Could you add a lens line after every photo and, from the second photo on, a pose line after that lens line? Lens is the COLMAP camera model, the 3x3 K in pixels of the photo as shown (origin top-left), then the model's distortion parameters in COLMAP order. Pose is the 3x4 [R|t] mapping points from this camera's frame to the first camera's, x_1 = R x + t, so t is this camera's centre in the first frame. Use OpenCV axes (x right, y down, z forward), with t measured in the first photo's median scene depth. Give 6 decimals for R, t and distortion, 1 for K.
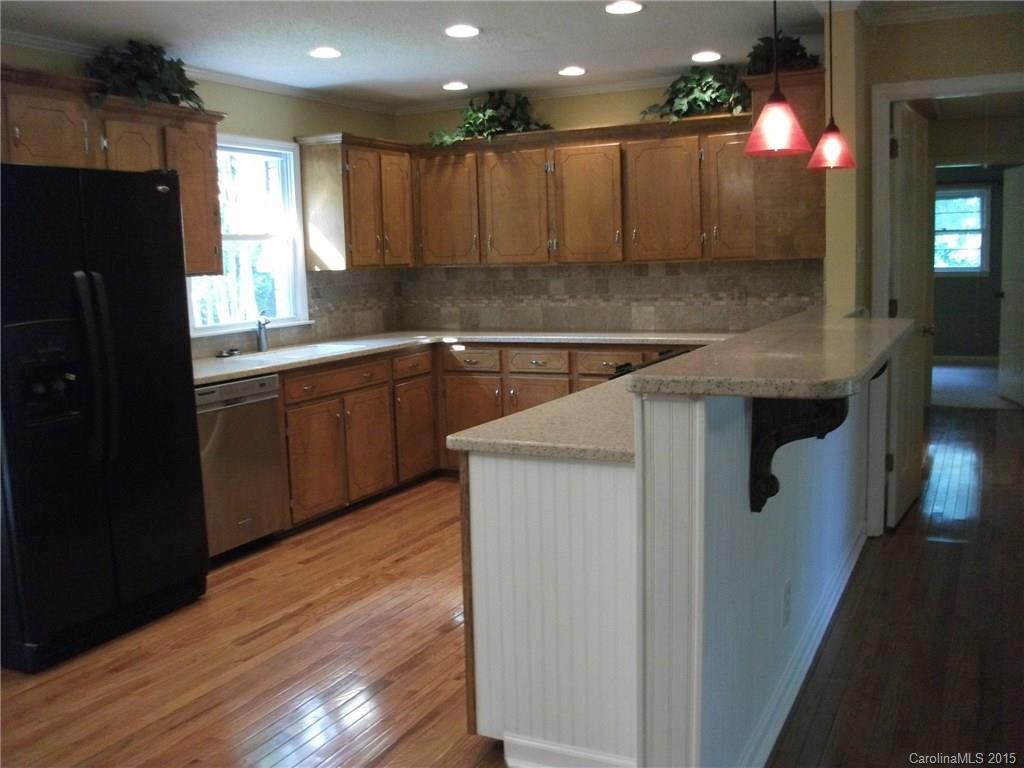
lens RADIAL K [[951.0, 0, 512.0], [0, 951.0, 384.0], [0, 0, 1]] dist [-0.122990, 0.010745]
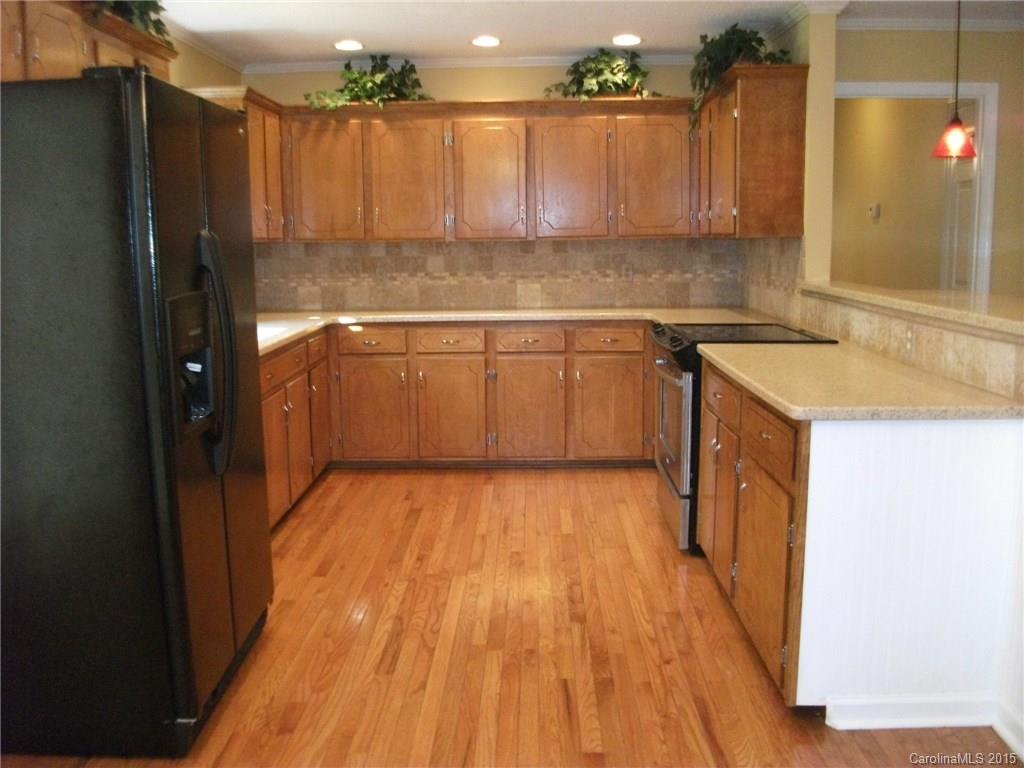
lens RADIAL K [[951.0, 0, 512.0], [0, 951.0, 384.0], [0, 0, 1]] dist [-0.122990, 0.010745]
pose [[0.910186, -0.045199, 0.411726, -0.306636], [0.038157, 0.998951, 0.025312, -0.002163], [-0.412439, -0.007328, 0.910956, 0.096936]]
